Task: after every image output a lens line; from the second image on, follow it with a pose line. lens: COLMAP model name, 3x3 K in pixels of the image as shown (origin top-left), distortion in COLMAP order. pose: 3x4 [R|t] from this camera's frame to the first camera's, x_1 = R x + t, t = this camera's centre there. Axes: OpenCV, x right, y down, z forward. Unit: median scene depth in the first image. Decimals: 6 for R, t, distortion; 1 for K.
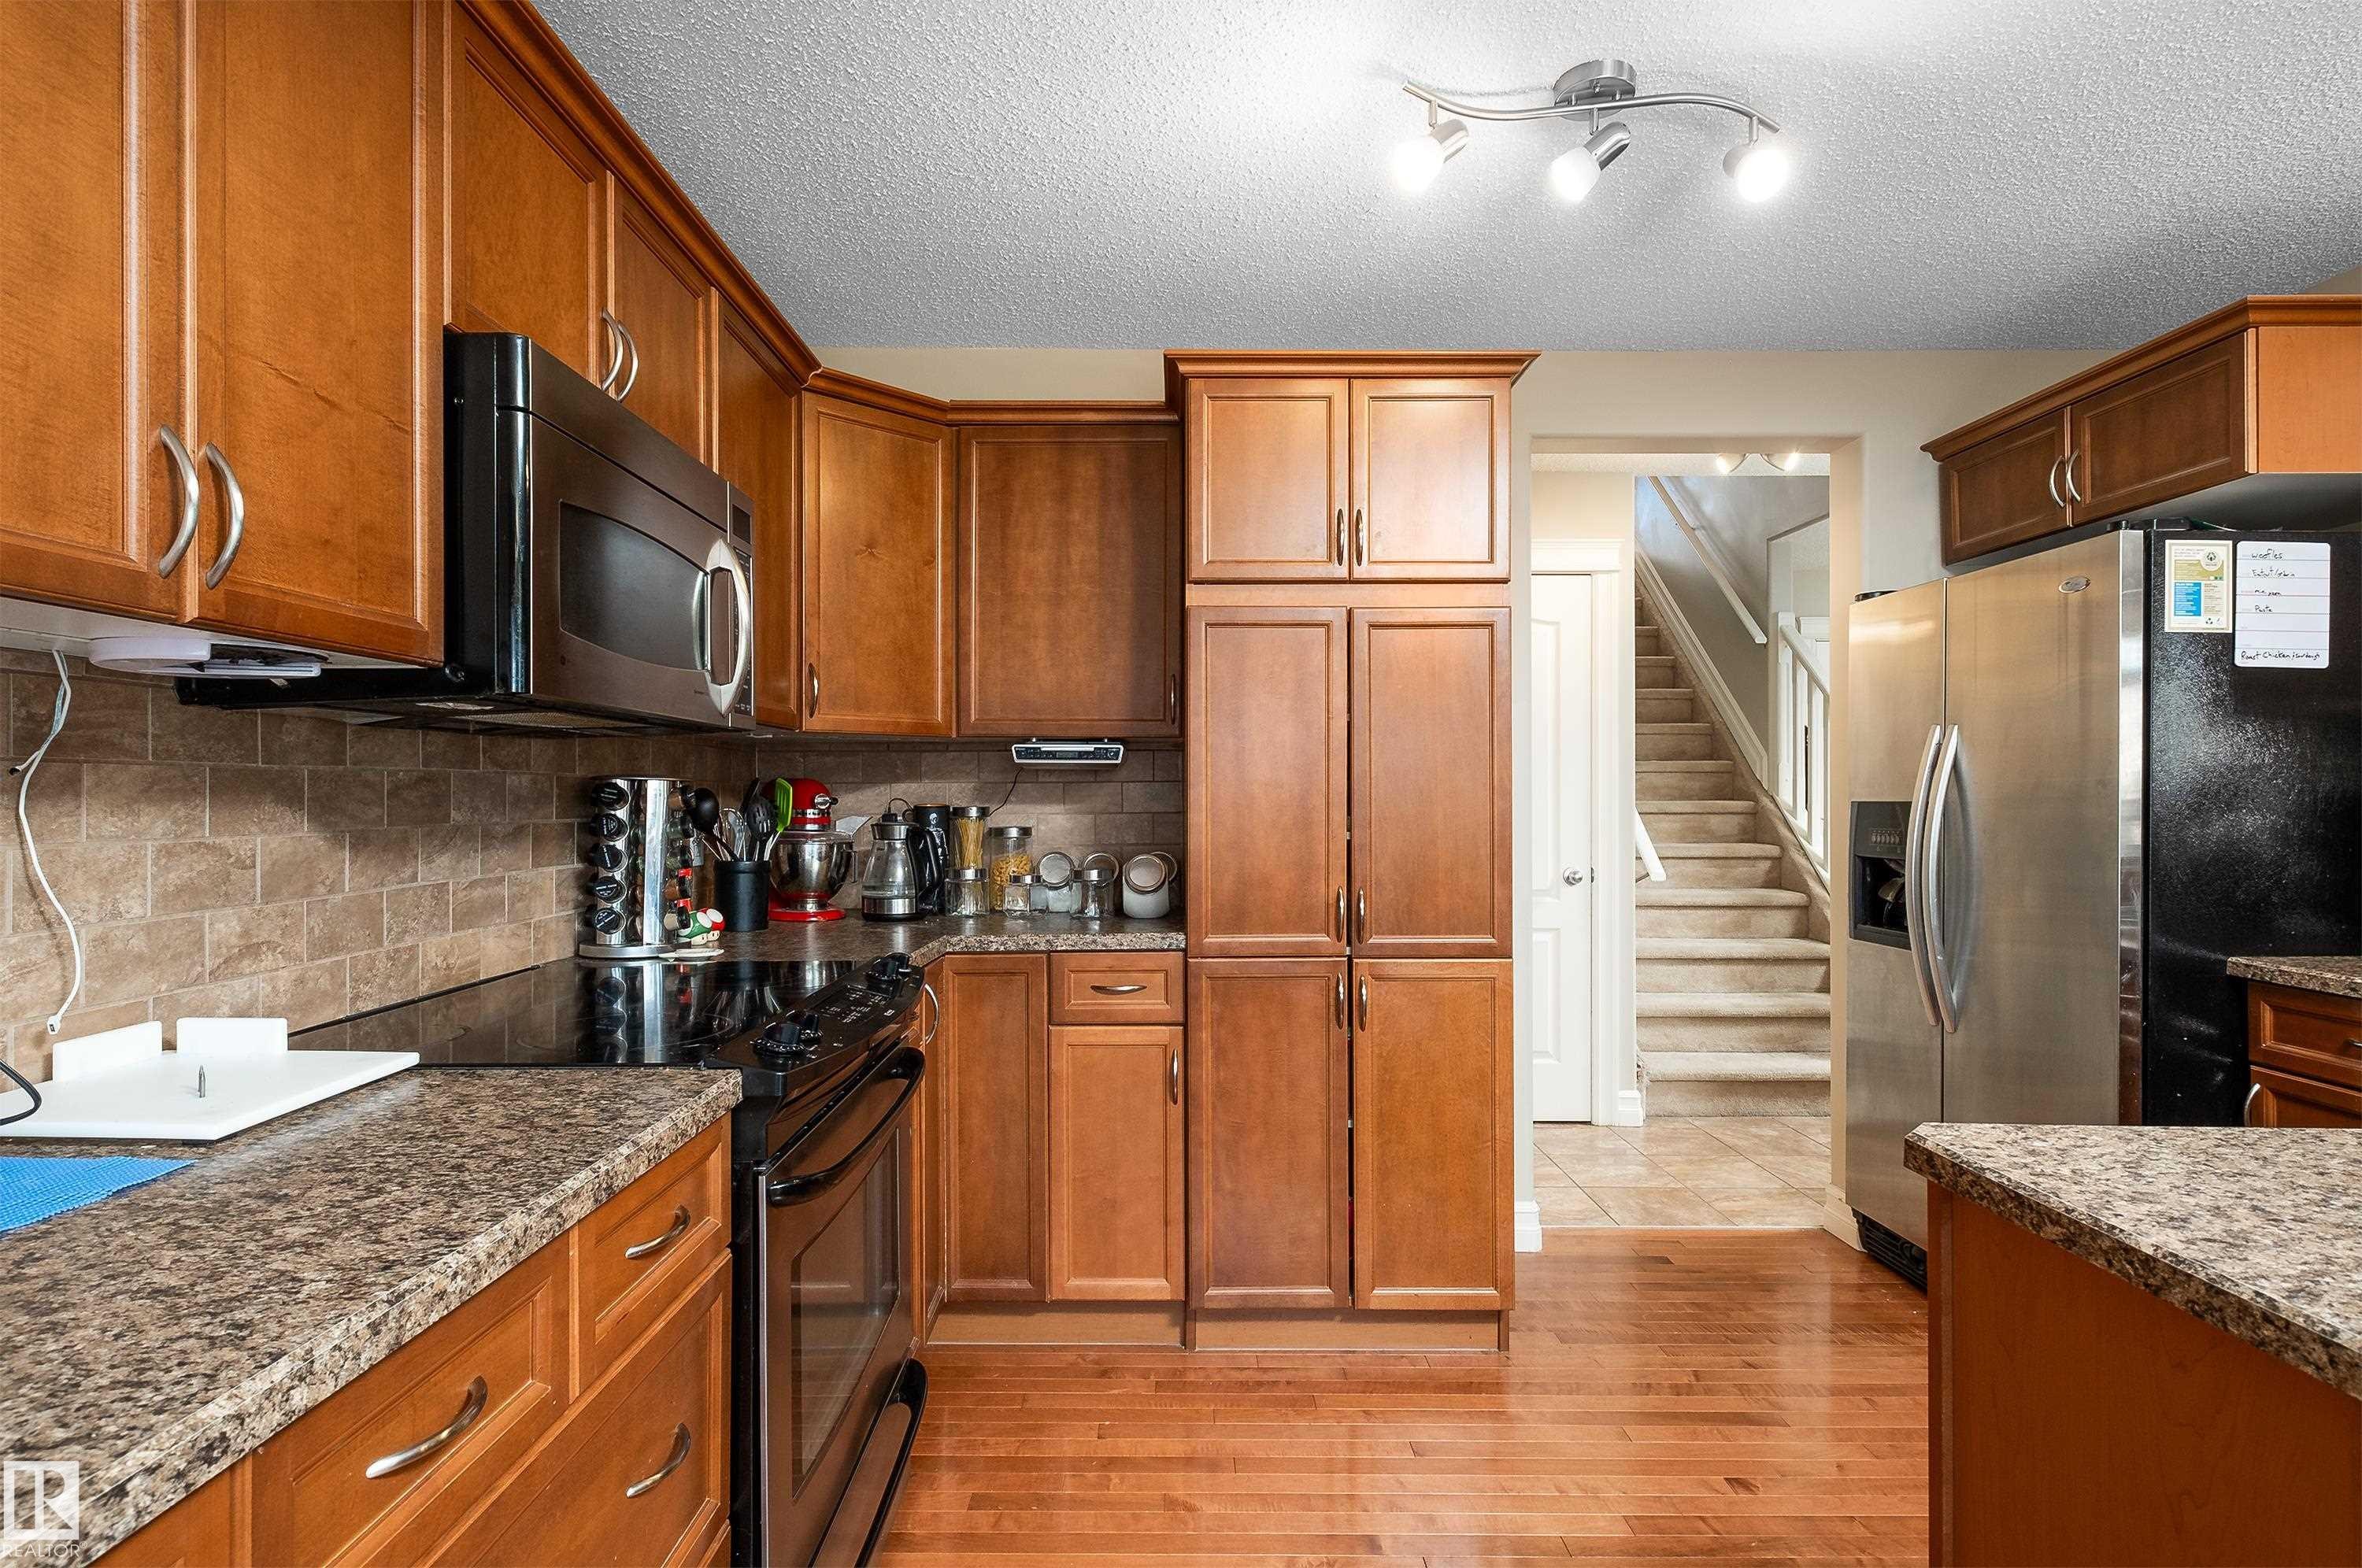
lens RADIAL K [[1239.2, 0, 1173.2], [0, 1239.2, 795.3], [0, 0, 1]] dist [0.002595, -0.011043]
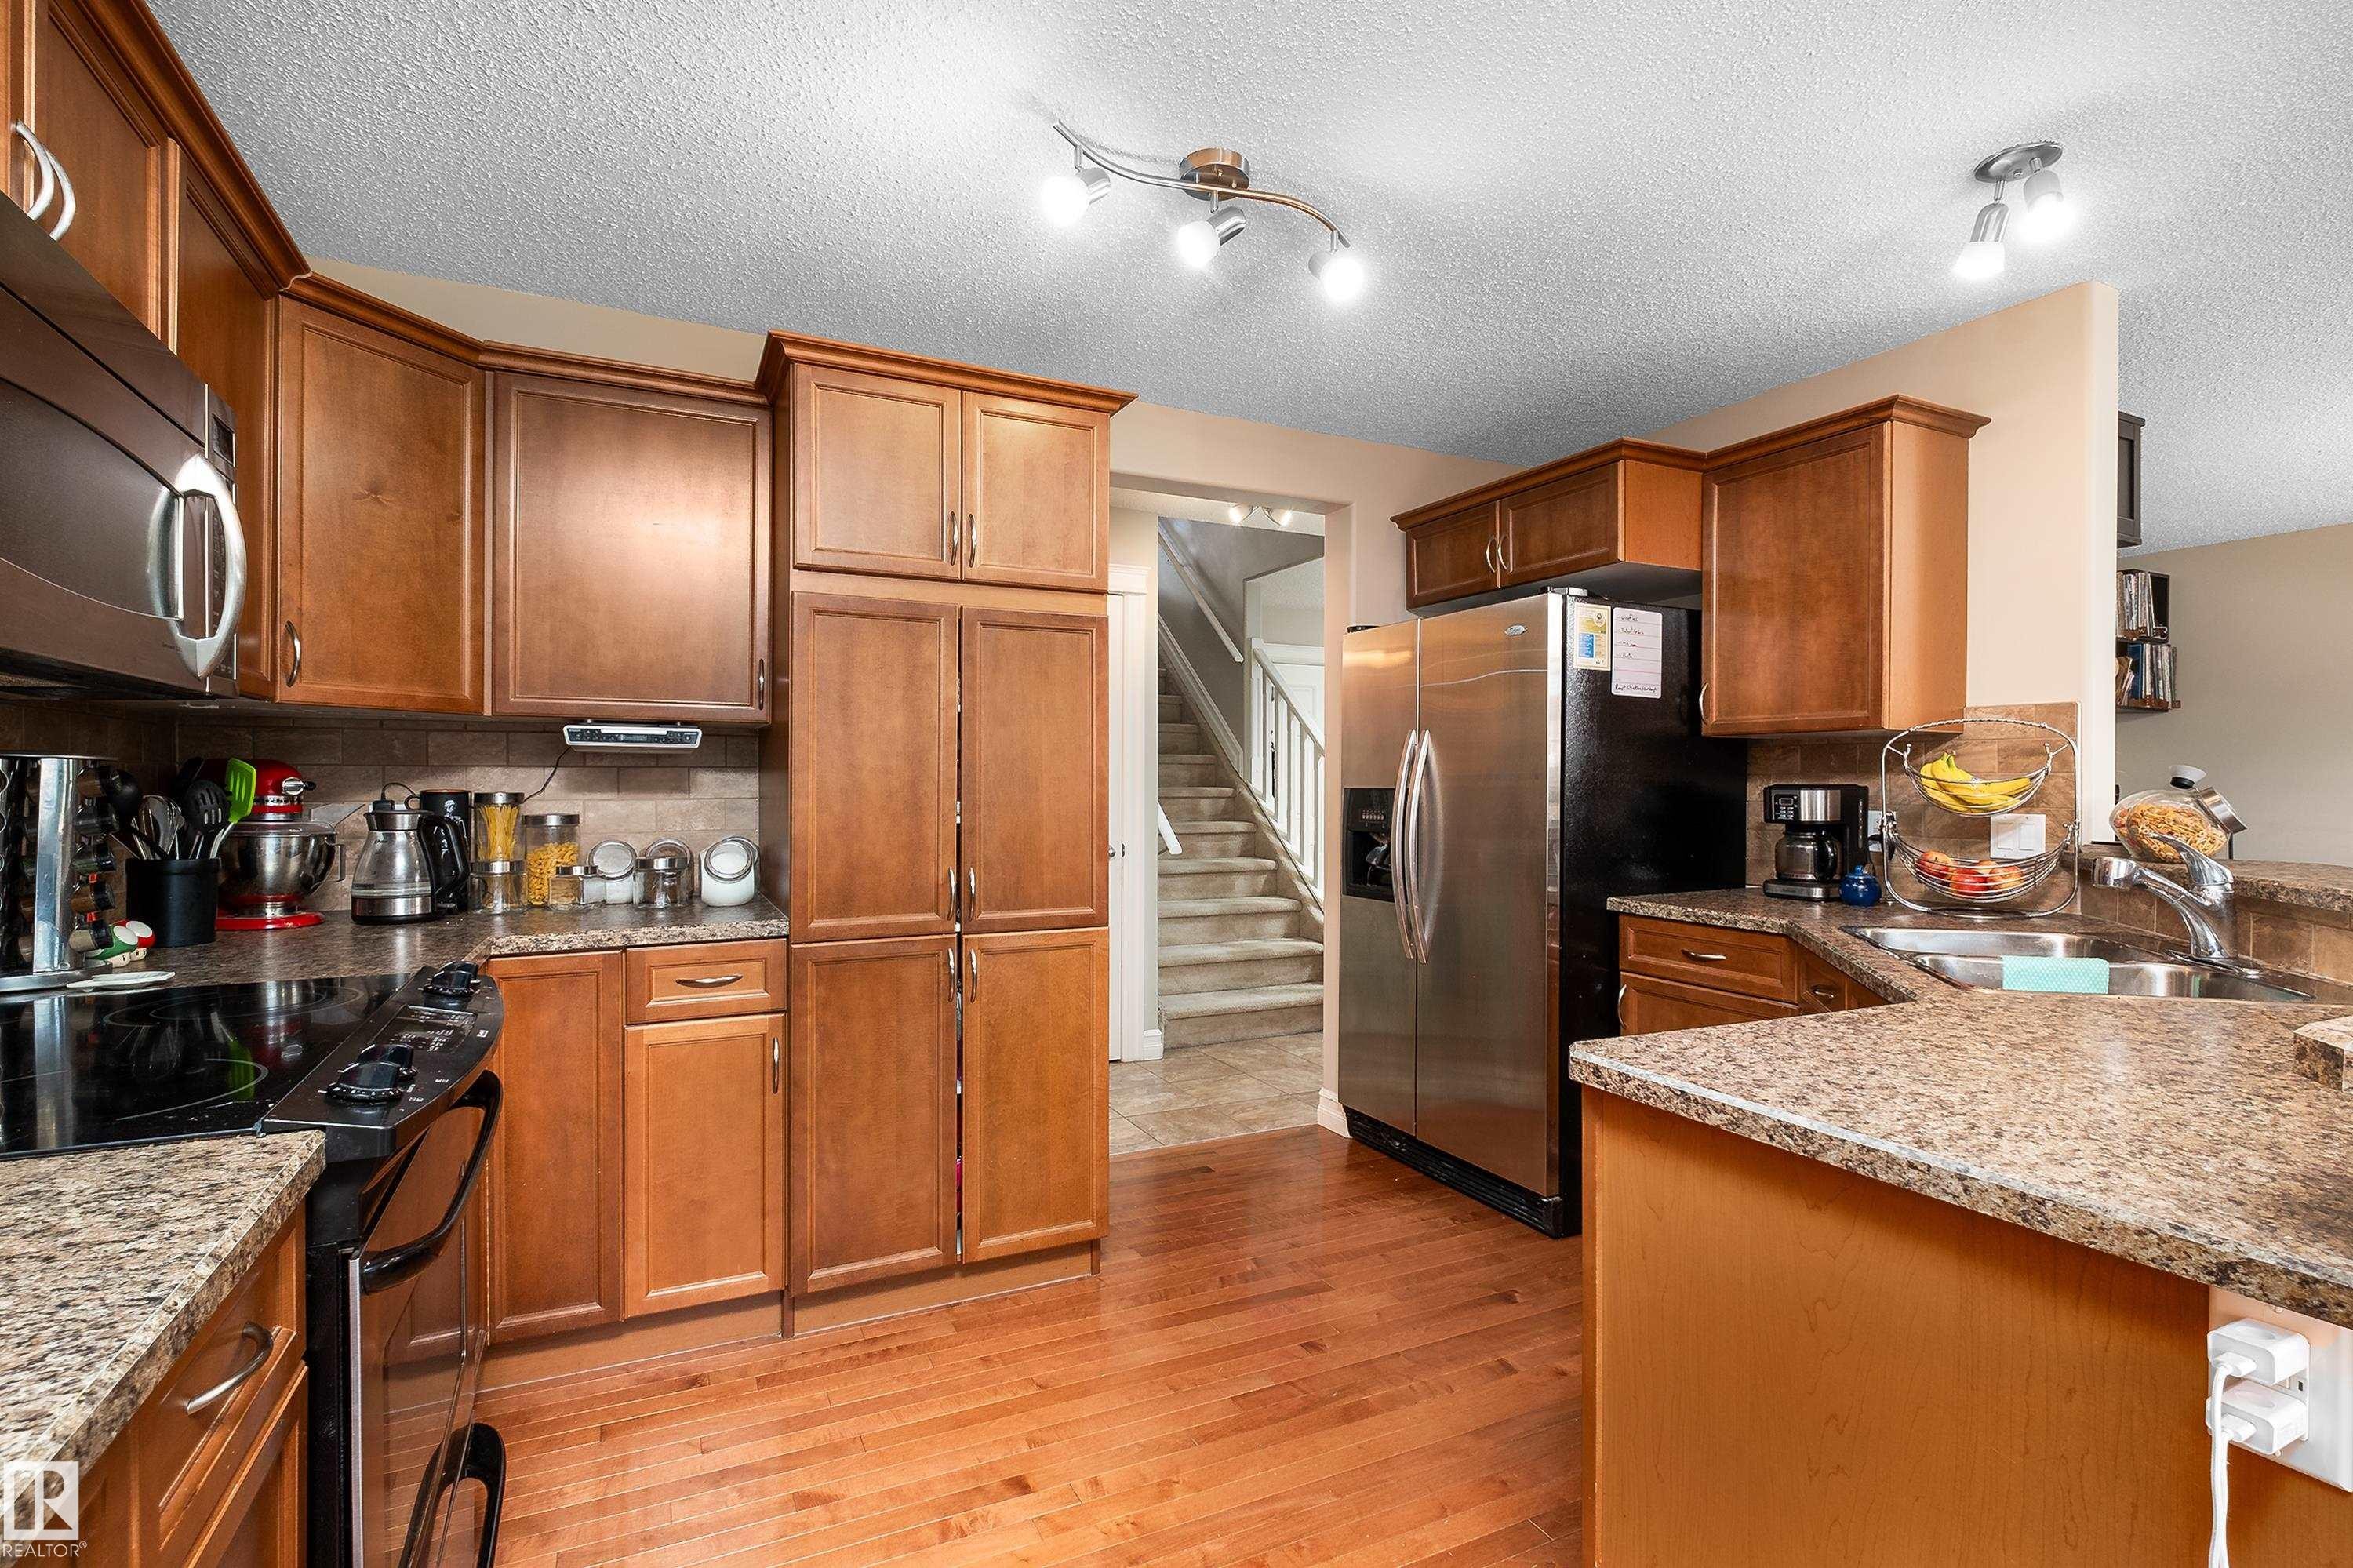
lens RADIAL K [[1071.8, 0, 1176.5], [0, 1071.8, 784.0], [0, 0, 1]] dist [0.001510, -0.007366]
pose [[0.883972, 0.003180, 0.467530, -0.118166], [-0.004248, 0.999990, 0.001230, -0.000142], [-0.467521, -0.003073, 0.883977, 0.095184]]
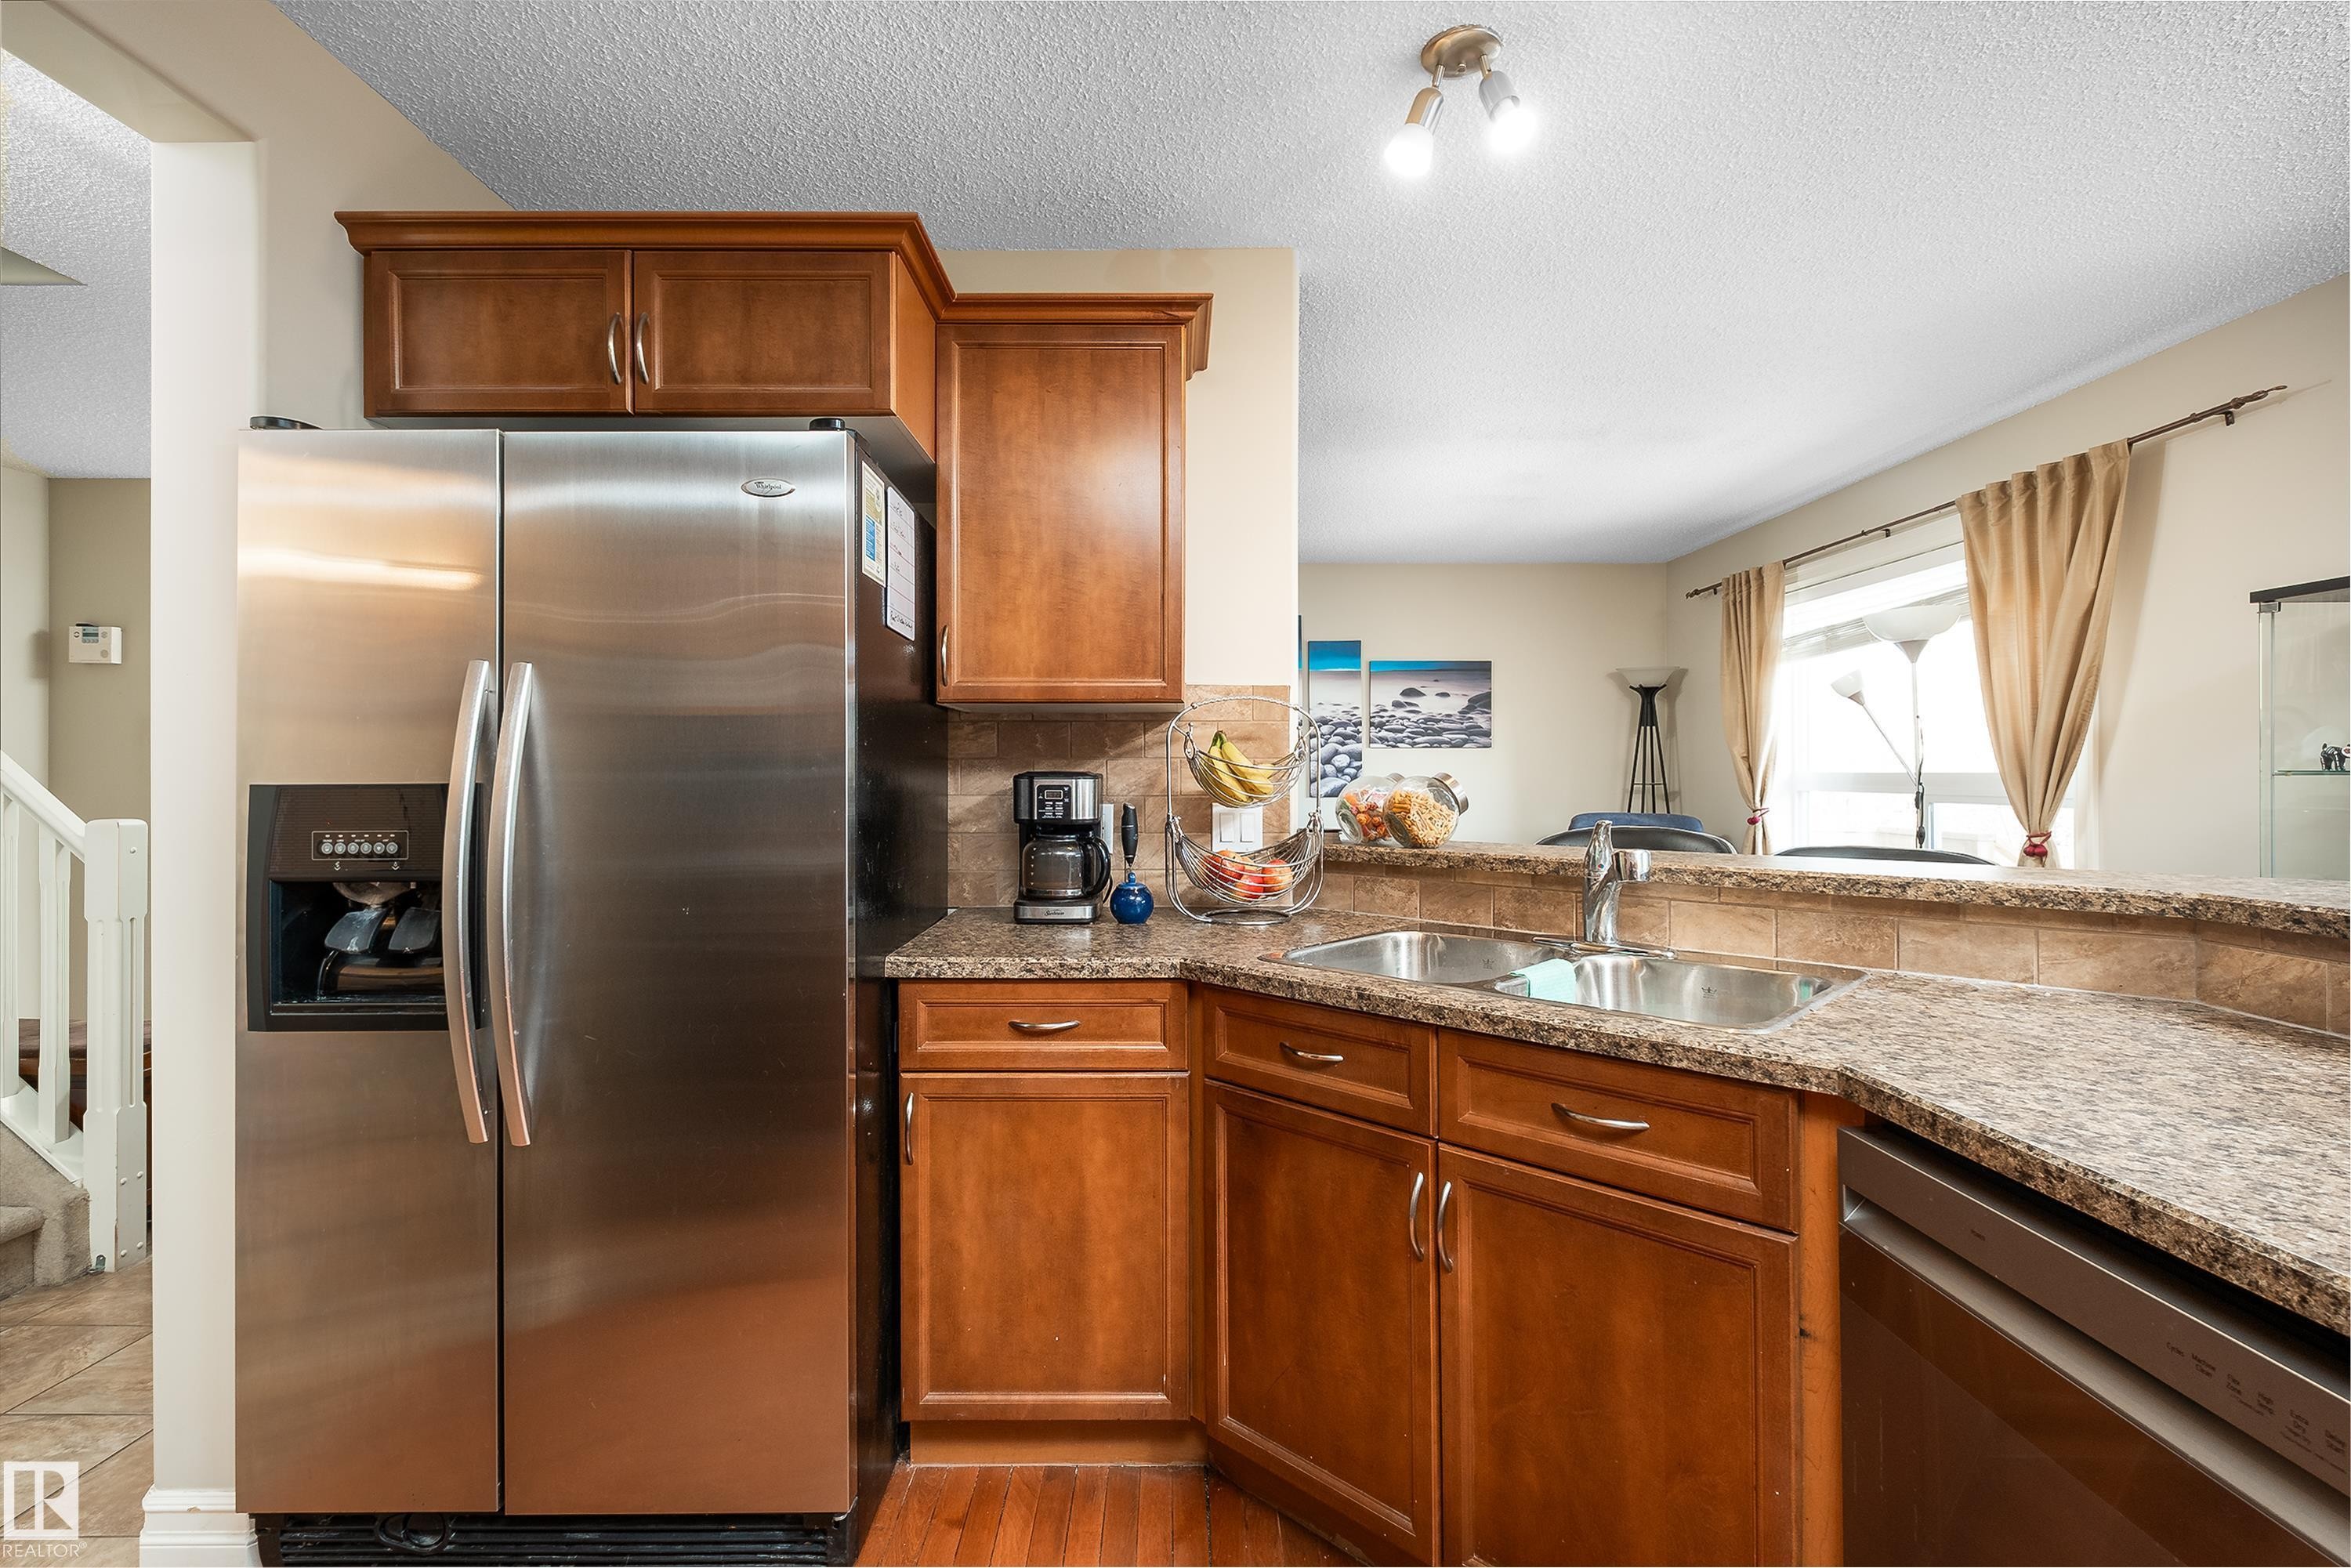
lens RADIAL K [[1129.8, 0, 1173.0], [0, 1129.8, 770.8], [0, 0, 1]] dist [0.000129, 0.000102]
pose [[-0.003664, 0.005130, 0.999980, 0.036266], [0.000628, 0.999987, -0.005127, 0.002280], [-0.999993, 0.000609, -0.003667, 0.557338]]
